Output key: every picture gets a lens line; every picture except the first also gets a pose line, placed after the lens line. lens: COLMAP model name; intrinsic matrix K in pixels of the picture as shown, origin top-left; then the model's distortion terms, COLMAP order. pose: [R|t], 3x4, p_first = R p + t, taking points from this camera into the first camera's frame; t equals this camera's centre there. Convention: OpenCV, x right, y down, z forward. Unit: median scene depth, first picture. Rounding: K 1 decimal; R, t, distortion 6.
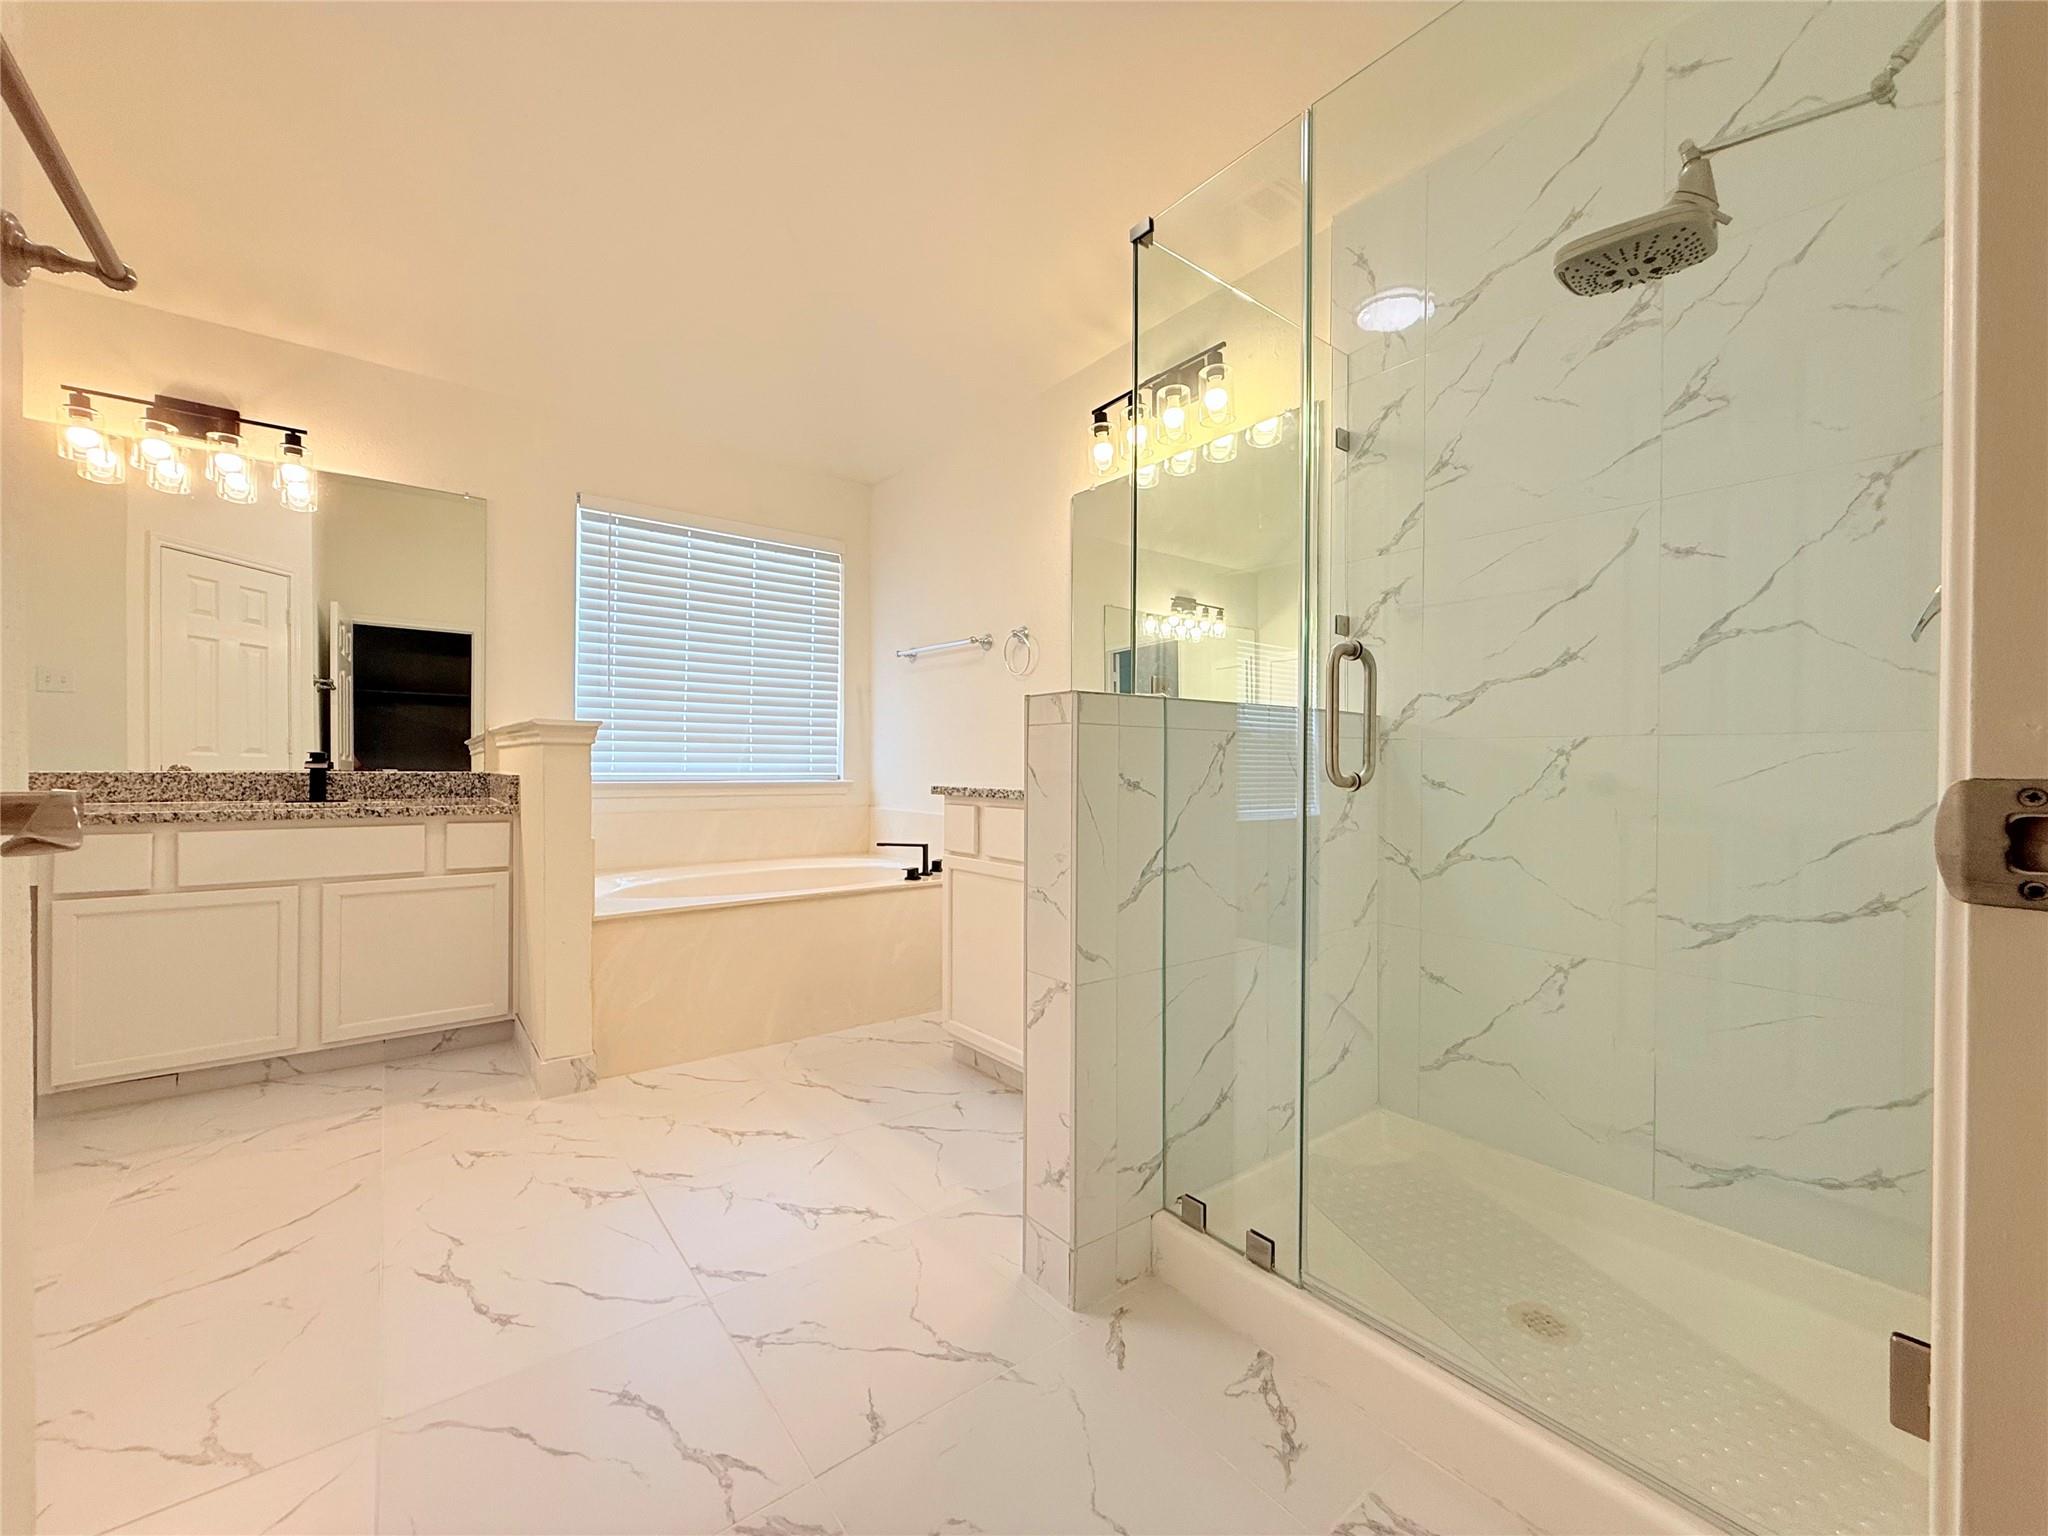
lens RADIAL K [[814.4, 0, 1017.1], [0, 814.4, 766.7], [0, 0, 1]] dist [-0.000938, 0.000695]
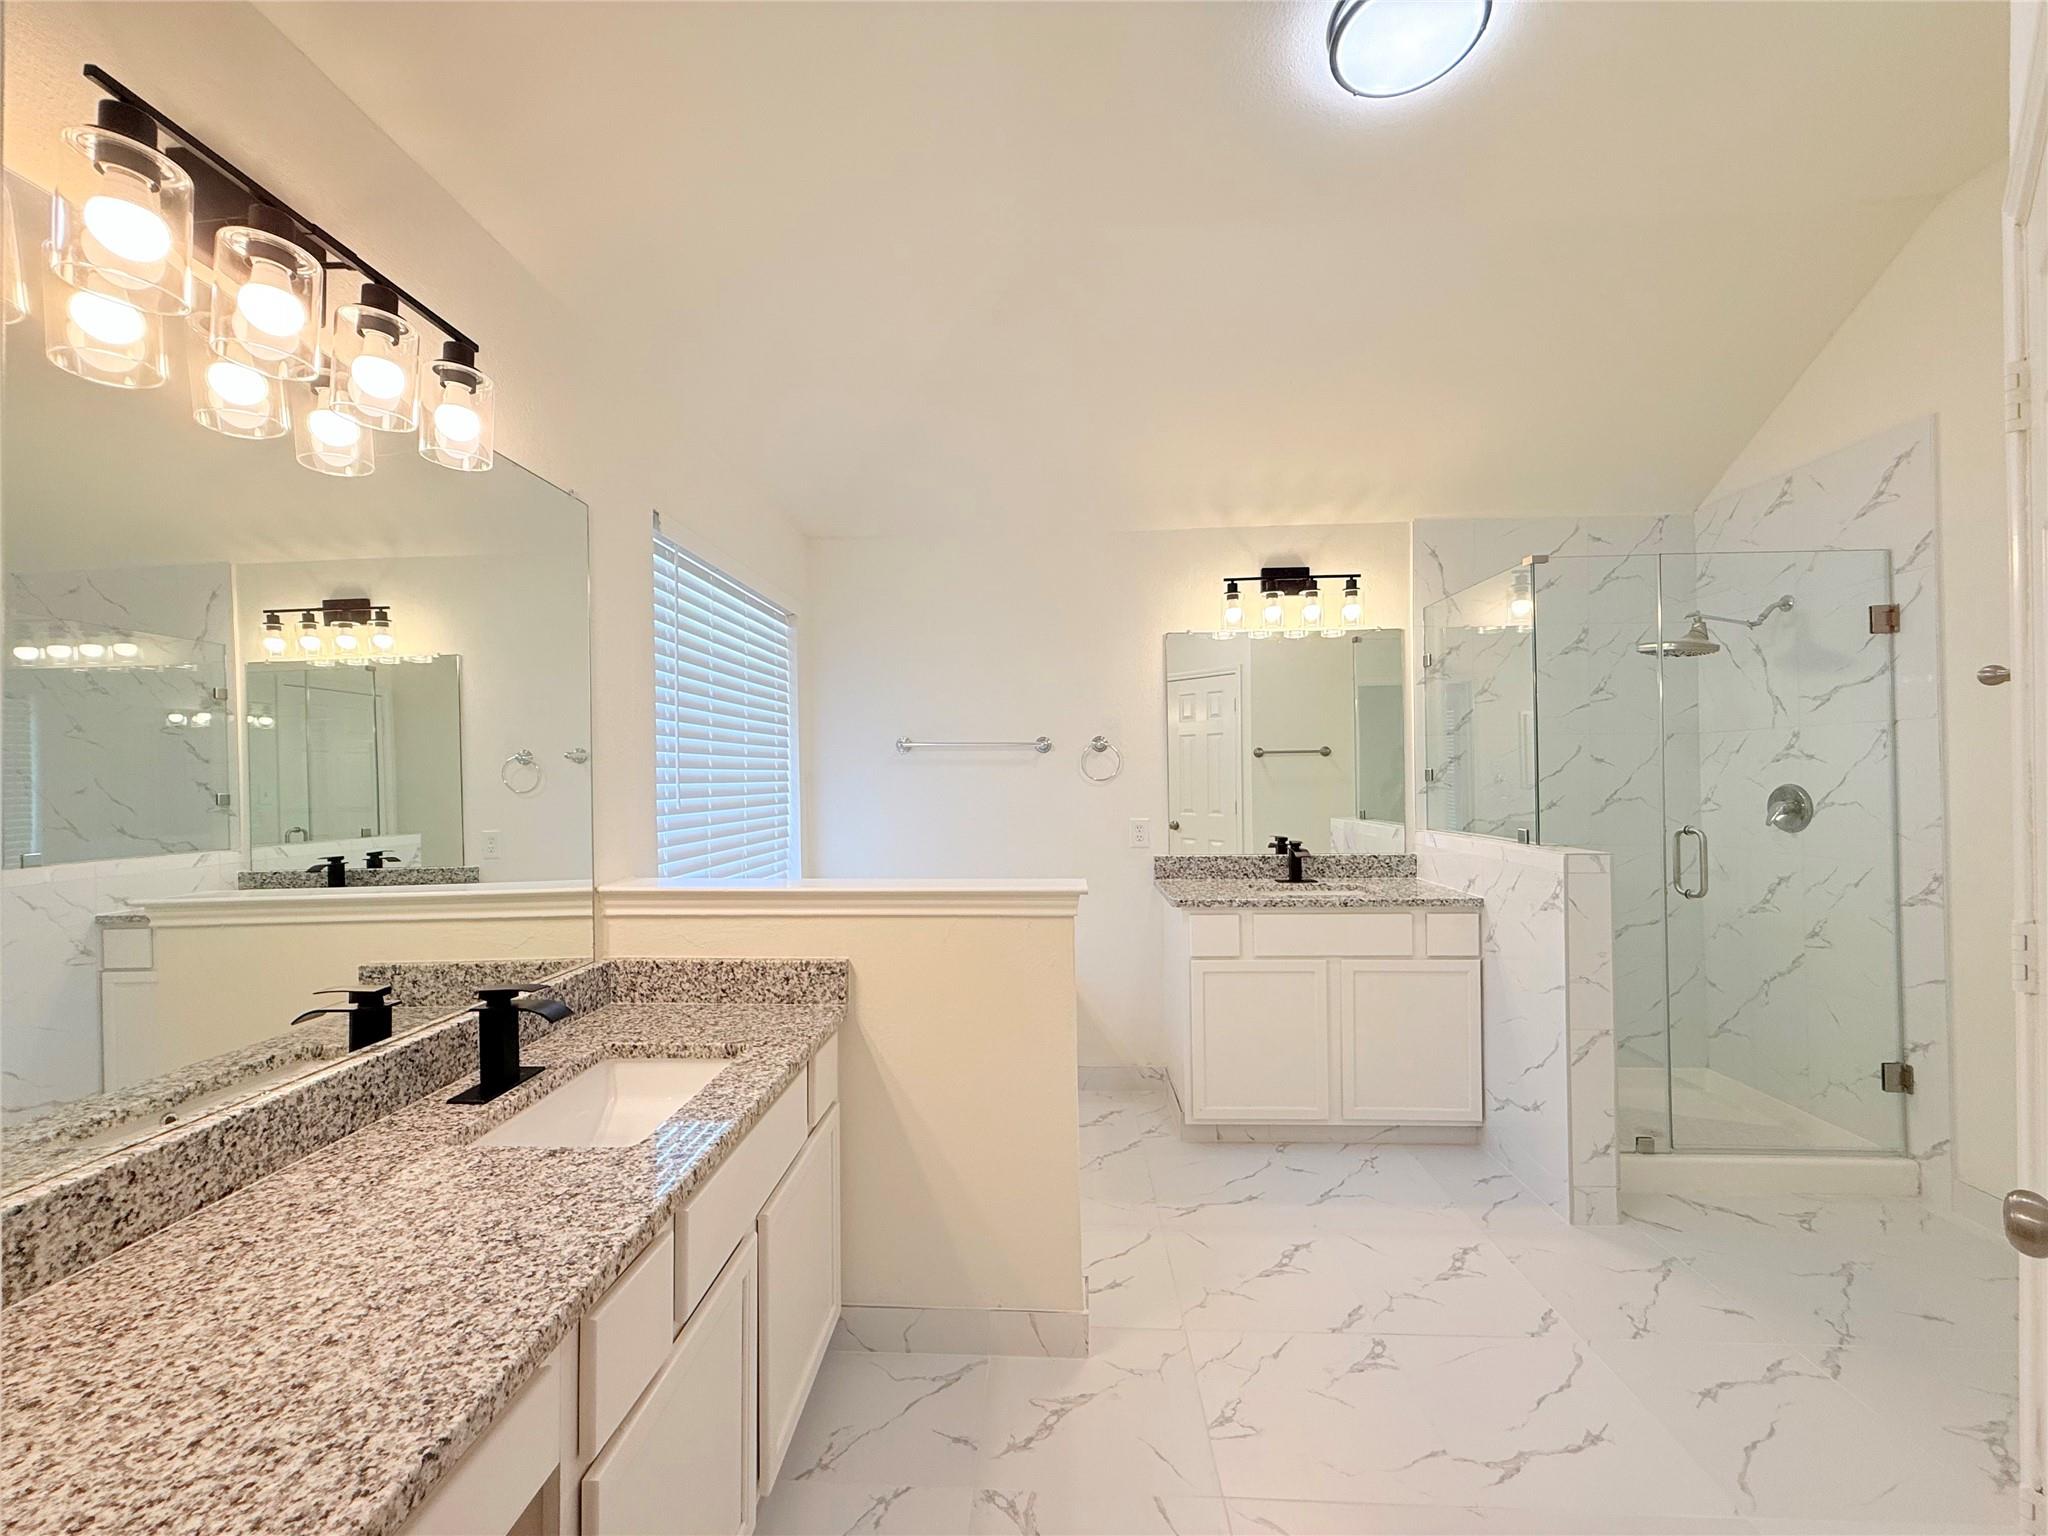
lens RADIAL K [[814.4, 0, 1020.4], [0, 814.4, 766.1], [0, 0, 1]] dist [-0.000938, 0.000695]
pose [[0.651456, -0.004040, 0.758676, -1.121536], [0.016145, 0.999833, -0.008539, -0.156994], [-0.758515, 0.017811, 0.651413, 0.464227]]
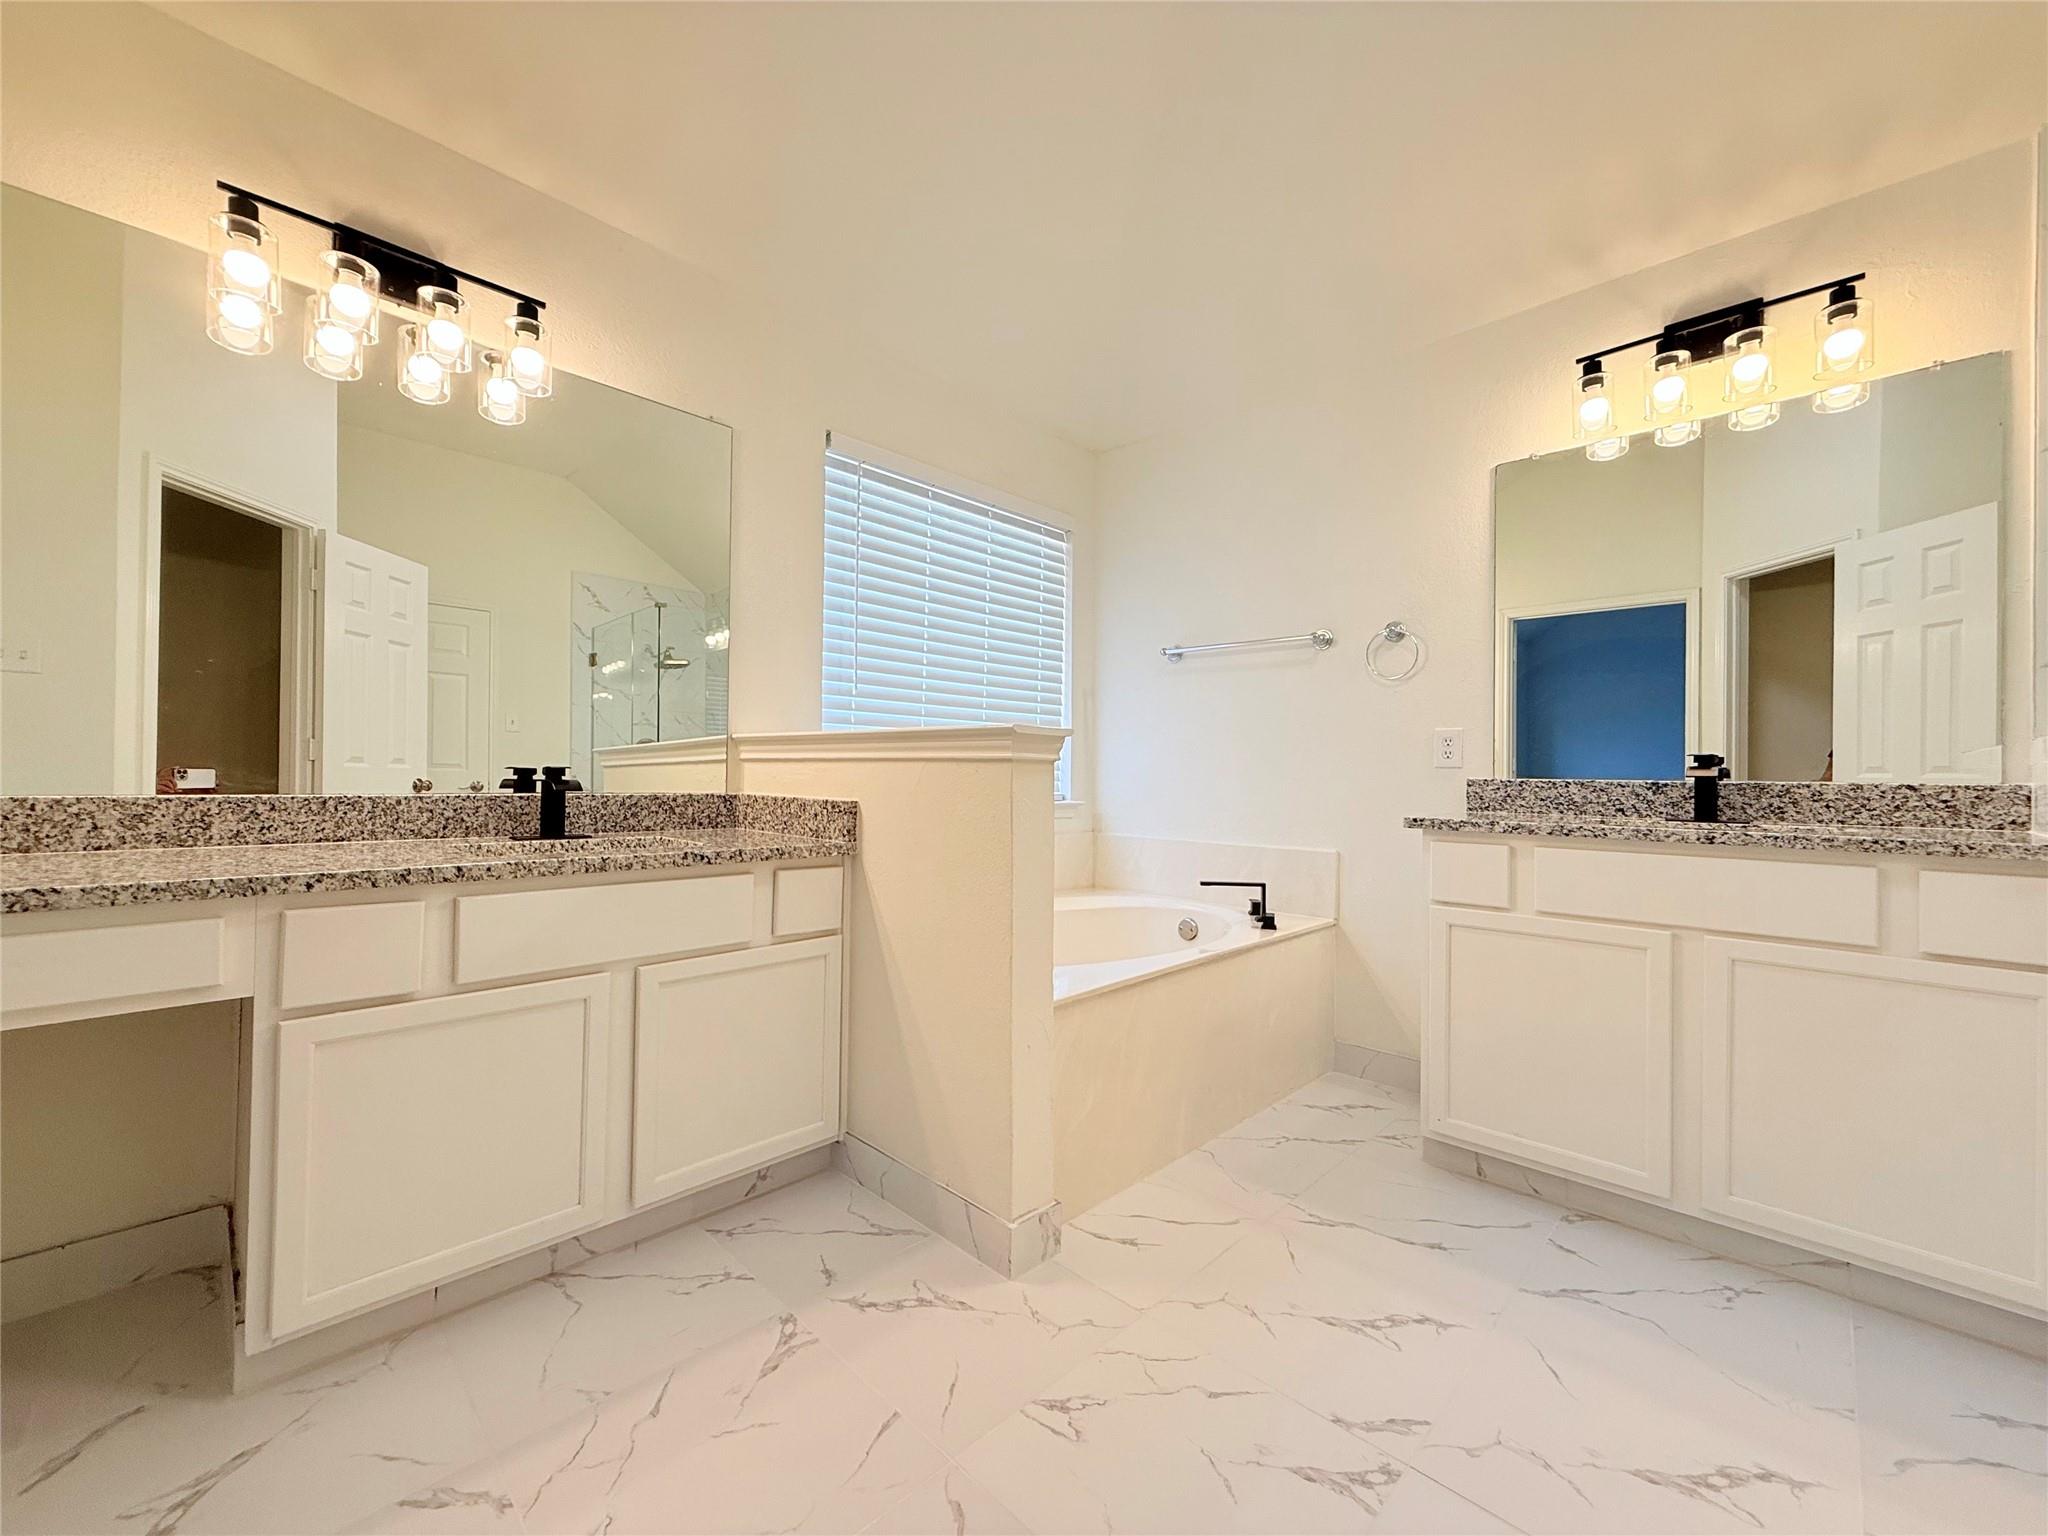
lens RADIAL K [[814.4, 0, 1019.3], [0, 814.4, 766.9], [0, 0, 1]] dist [-0.000938, 0.000695]
pose [[0.990806, 0.009514, 0.134957, -0.609877], [-0.008060, 0.999903, -0.011316, -0.013879], [-0.135051, 0.010125, 0.990787, 0.285340]]
